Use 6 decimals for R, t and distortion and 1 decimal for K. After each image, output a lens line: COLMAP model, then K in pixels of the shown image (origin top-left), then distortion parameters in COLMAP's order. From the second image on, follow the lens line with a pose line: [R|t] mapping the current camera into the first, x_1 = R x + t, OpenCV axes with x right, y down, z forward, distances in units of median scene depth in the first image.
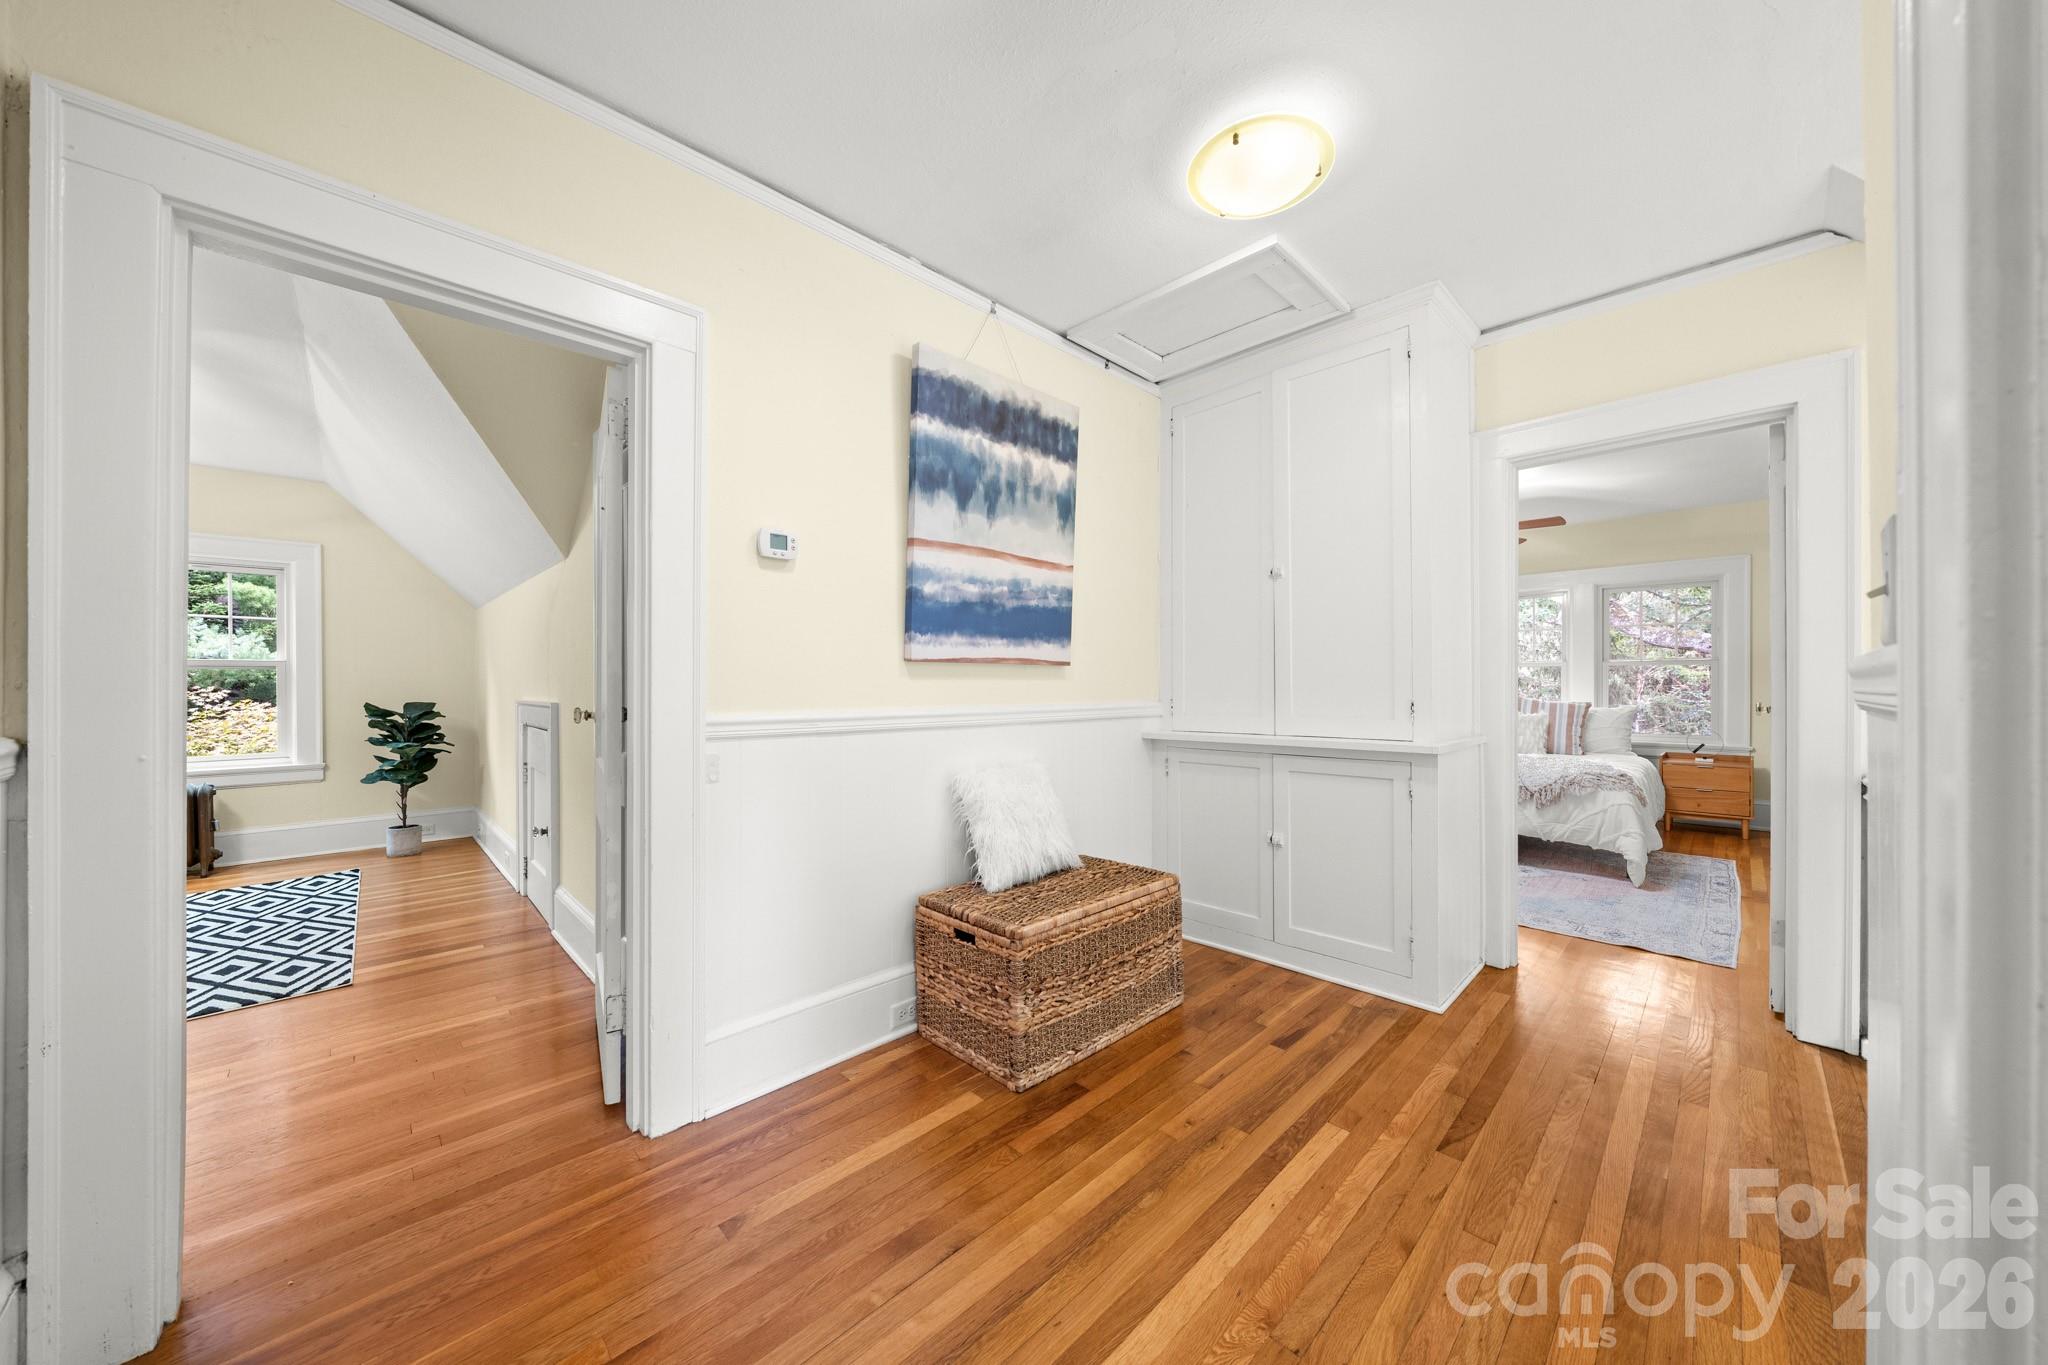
lens RADIAL K [[705.0, 0, 1017.1], [0, 705.0, 685.2], [0, 0, 1]] dist [0.000340, 0.000119]
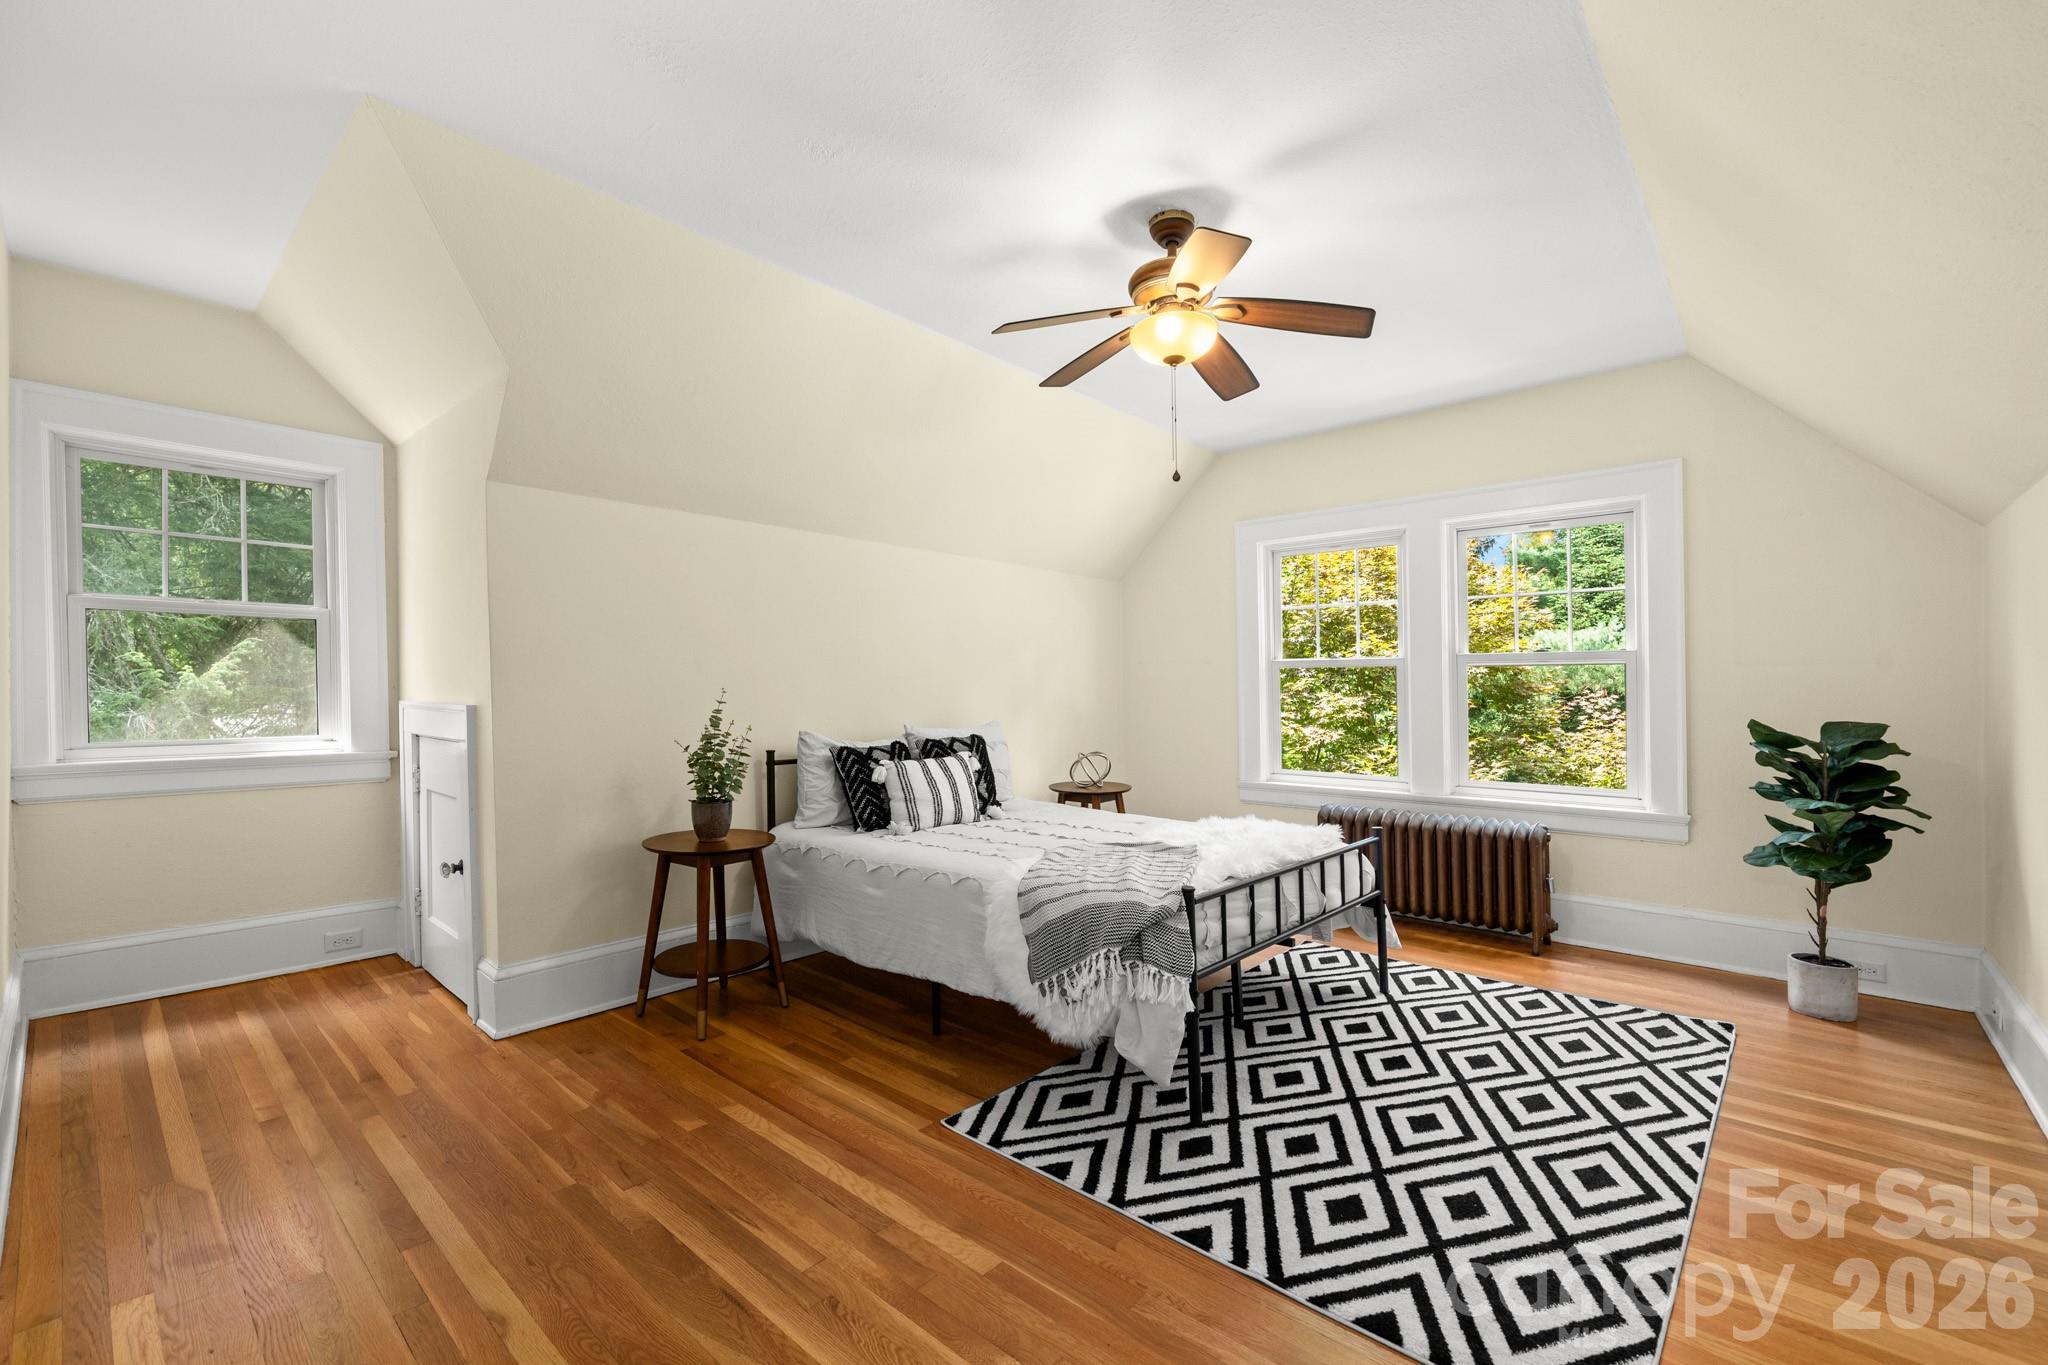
lens RADIAL K [[848.2, 0, 1028.3], [0, 848.2, 695.2], [0, 0, 1]] dist [-0.000890, 0.000069]
pose [[0.083377, 0.006598, -0.996496, -0.302034], [-0.000201, 0.999978, 0.006604, 0.001309], [0.996518, -0.000350, 0.083376, 0.372165]]
